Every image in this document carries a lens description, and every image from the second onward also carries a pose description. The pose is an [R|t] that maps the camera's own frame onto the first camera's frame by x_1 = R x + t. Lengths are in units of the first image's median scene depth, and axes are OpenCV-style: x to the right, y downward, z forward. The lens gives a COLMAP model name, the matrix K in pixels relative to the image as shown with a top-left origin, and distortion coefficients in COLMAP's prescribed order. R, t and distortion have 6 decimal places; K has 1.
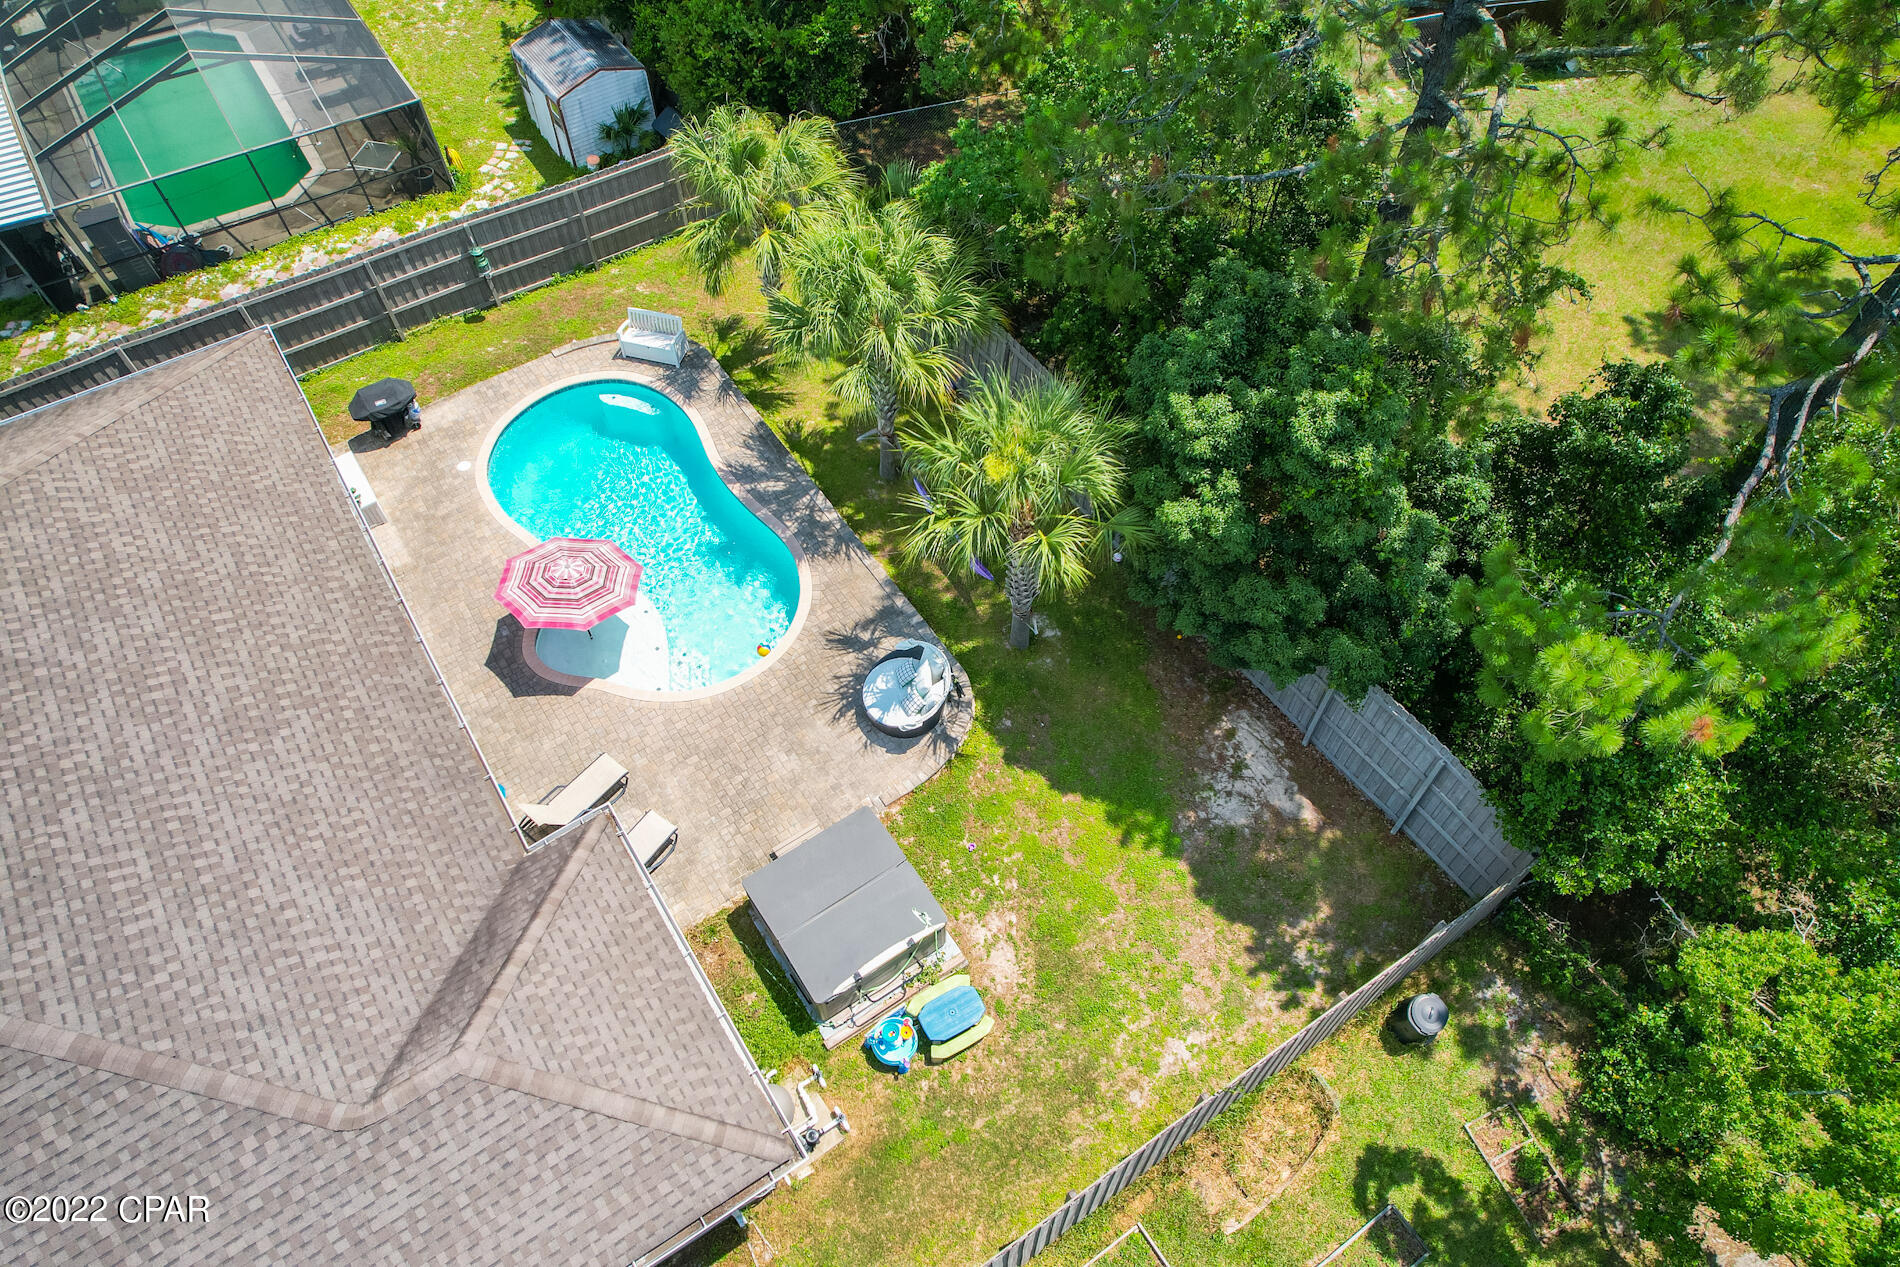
lens RADIAL K [[1194.7, 0, 950.0], [0, 1194.7, 633.5], [0, 0, 1]] dist [-0.092133, 0.065133]
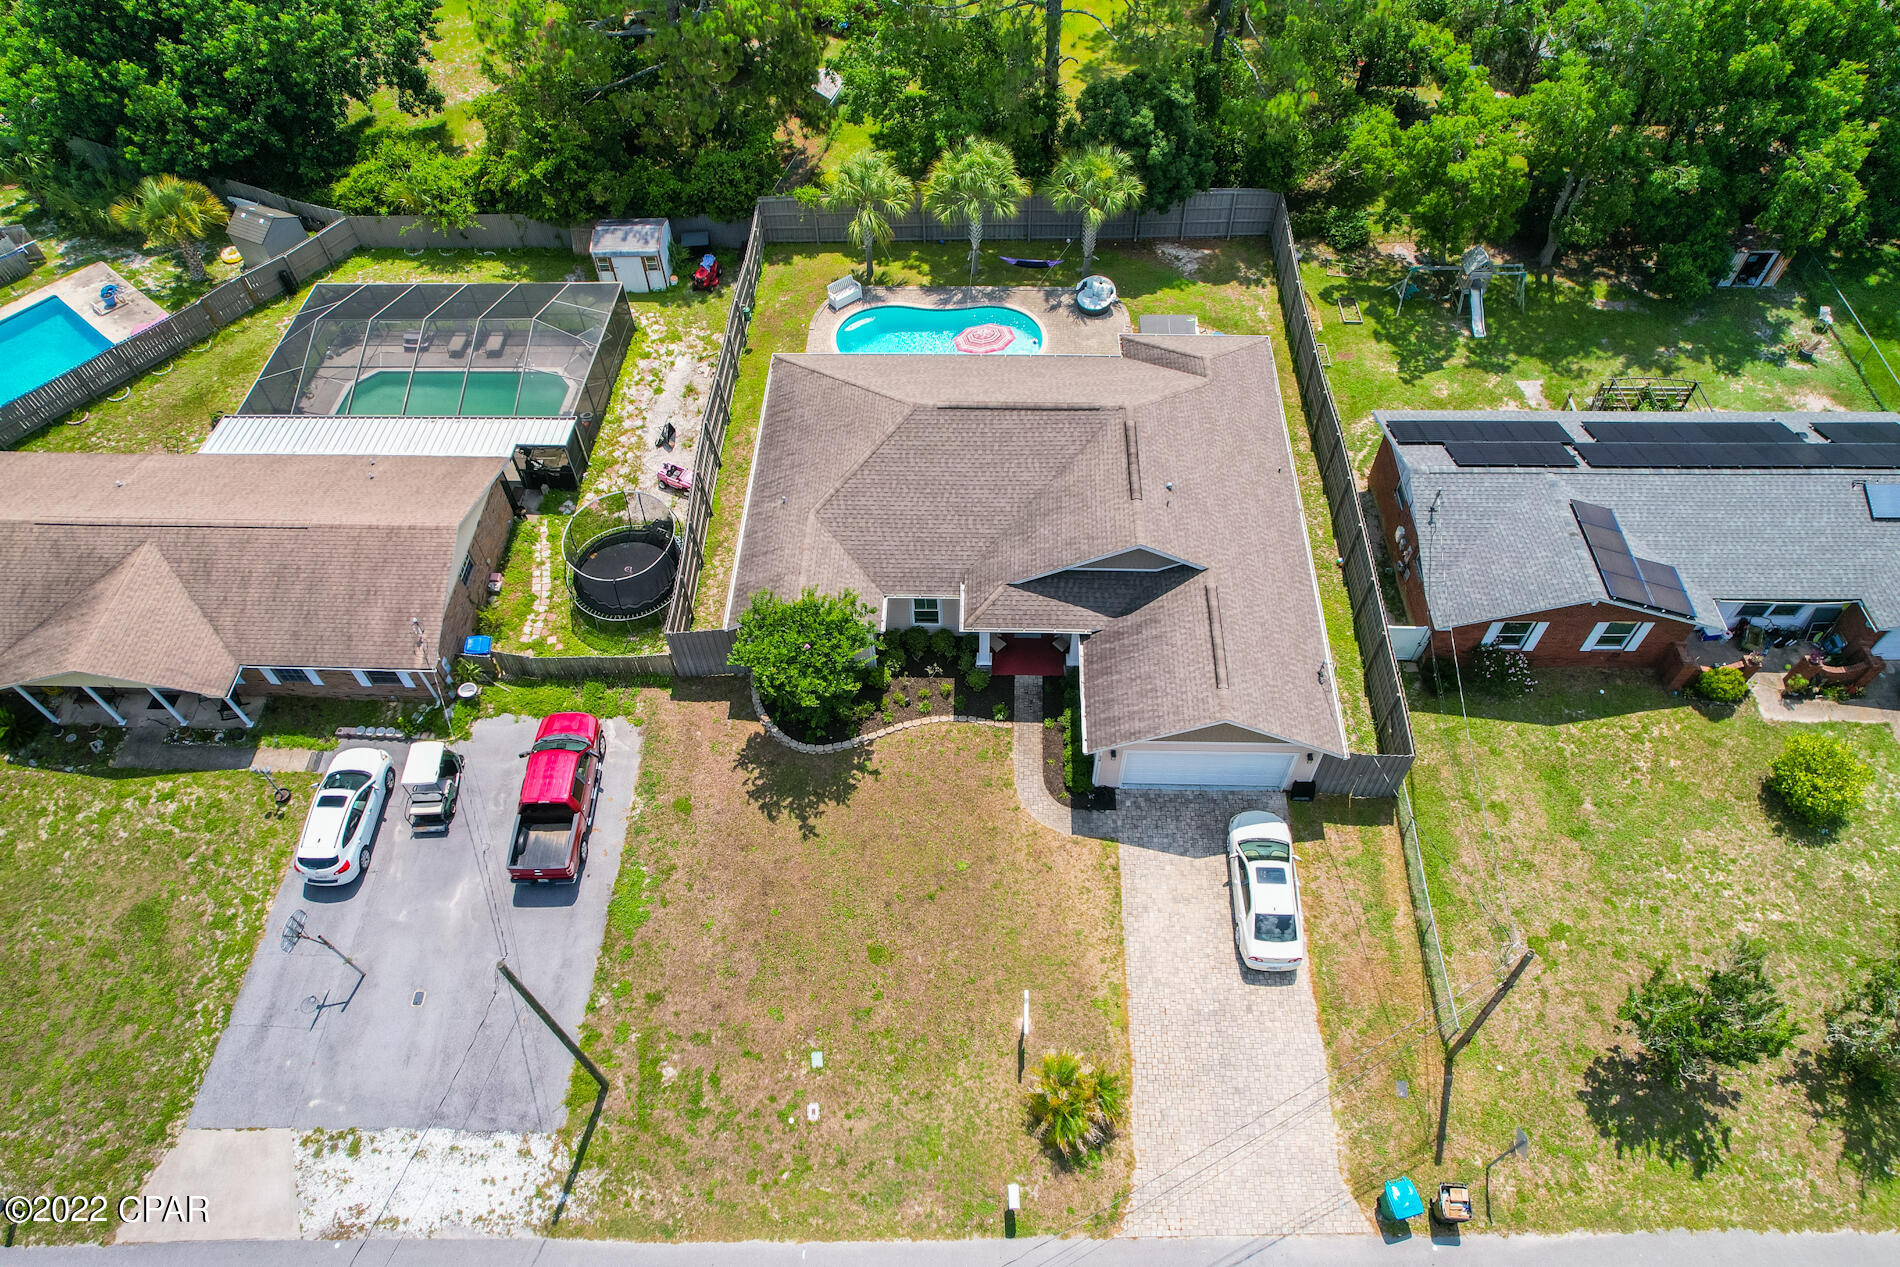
lens RADIAL K [[1194.7, 0, 950.0], [0, 1194.7, 633.5], [0, 0, 1]] dist [-0.092133, 0.065133]
pose [[0.583963, -0.660307, 0.472209, -1.734757], [0.682988, 0.714044, 0.153847, -0.032903], [-0.438764, 0.232672, 0.867957, -0.786213]]
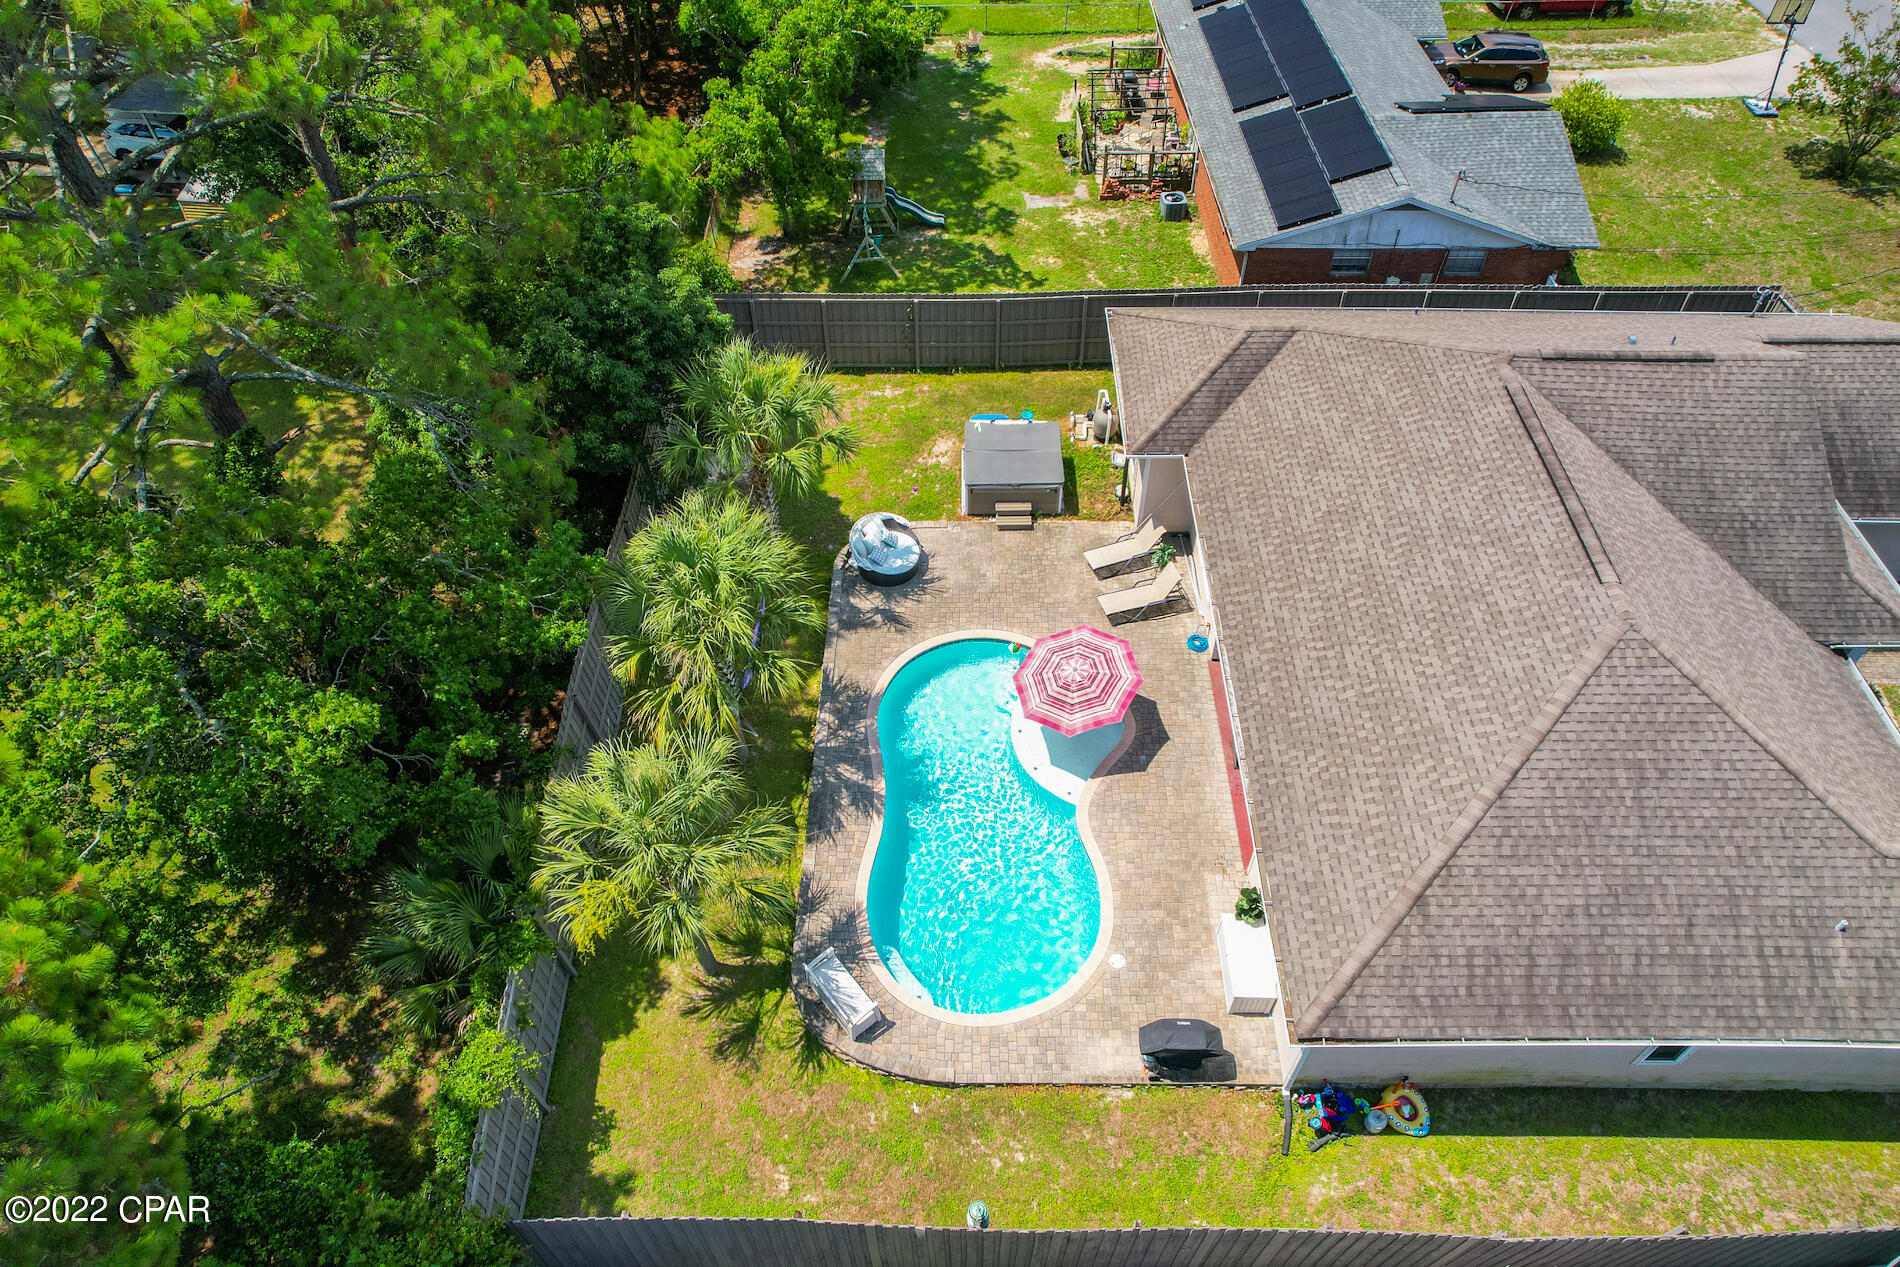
lens RADIAL K [[1201.4, 0, 959.1], [0, 1201.4, 636.8], [0, 0, 1]] dist [-0.078214, 0.077993]
pose [[-0.826106, -0.421777, 0.373701, -0.609387], [0.465325, -0.136538, 0.874546, -1.038960], [-0.317839, 0.896360, 0.309058, 0.622318]]
